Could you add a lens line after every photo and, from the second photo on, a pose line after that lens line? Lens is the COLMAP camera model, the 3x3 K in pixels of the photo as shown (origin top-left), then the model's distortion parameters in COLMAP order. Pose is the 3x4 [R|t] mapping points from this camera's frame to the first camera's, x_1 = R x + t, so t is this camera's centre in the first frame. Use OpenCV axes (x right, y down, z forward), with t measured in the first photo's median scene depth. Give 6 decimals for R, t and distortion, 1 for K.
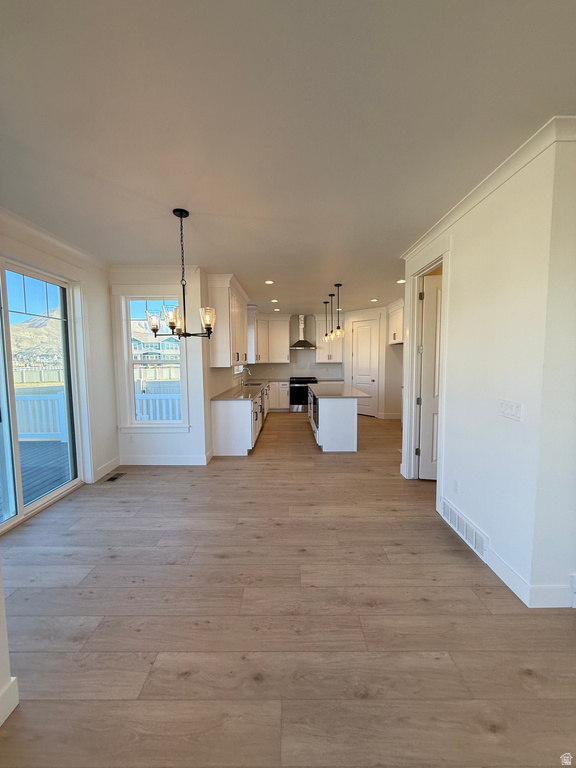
lens RADIAL K [[304.6, 0, 288.2], [0, 304.6, 381.9], [0, 0, 1]] dist [-0.001143, -0.000196]
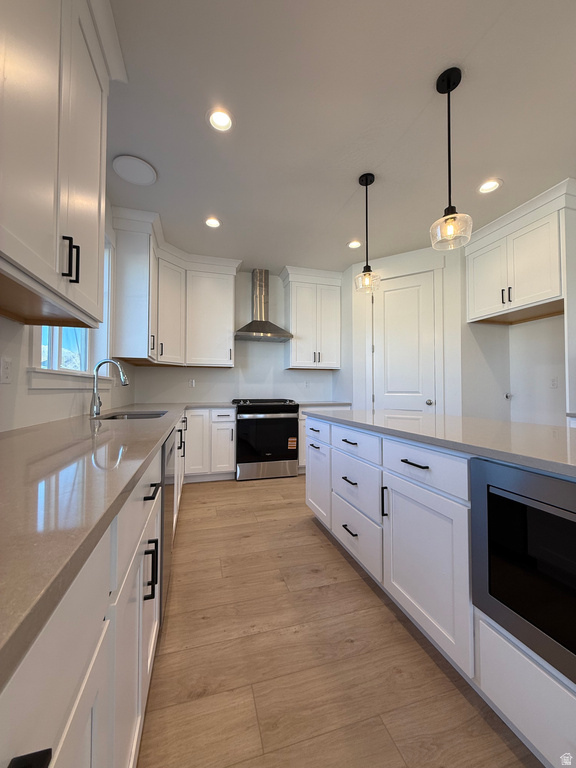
lens RADIAL K [[304.6, 0, 288.2], [0, 304.6, 381.9], [0, 0, 1]] dist [-0.001143, -0.000196]
pose [[0.958113, 0.014581, 0.286020, -0.047007], [0.014180, 0.995063, -0.098227, 0.005337], [-0.286040, 0.098169, 0.953176, 0.554772]]
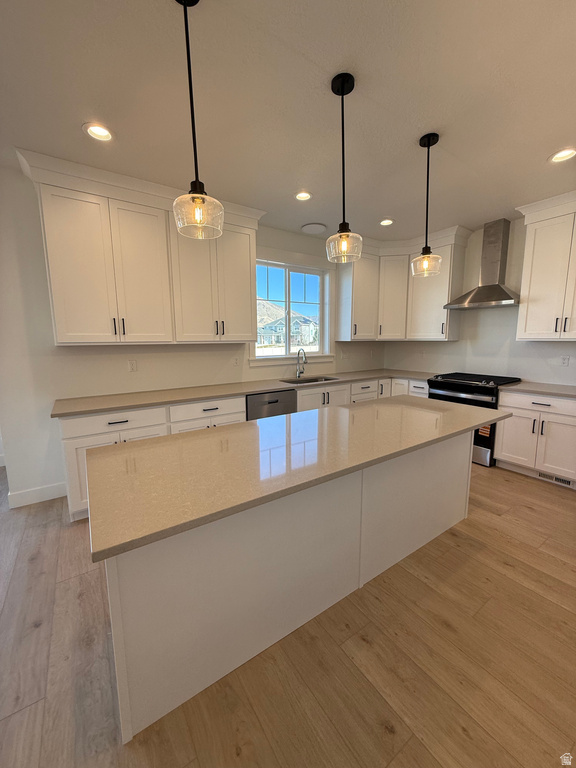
lens RADIAL K [[304.6, 0, 288.2], [0, 304.6, 381.9], [0, 0, 1]] dist [-0.001143, -0.000196]
pose [[0.574814, 0.116299, -0.809978, 0.243912], [-0.056126, 0.993121, 0.102765, -0.034893], [0.816357, -0.013610, 0.577387, 0.549437]]
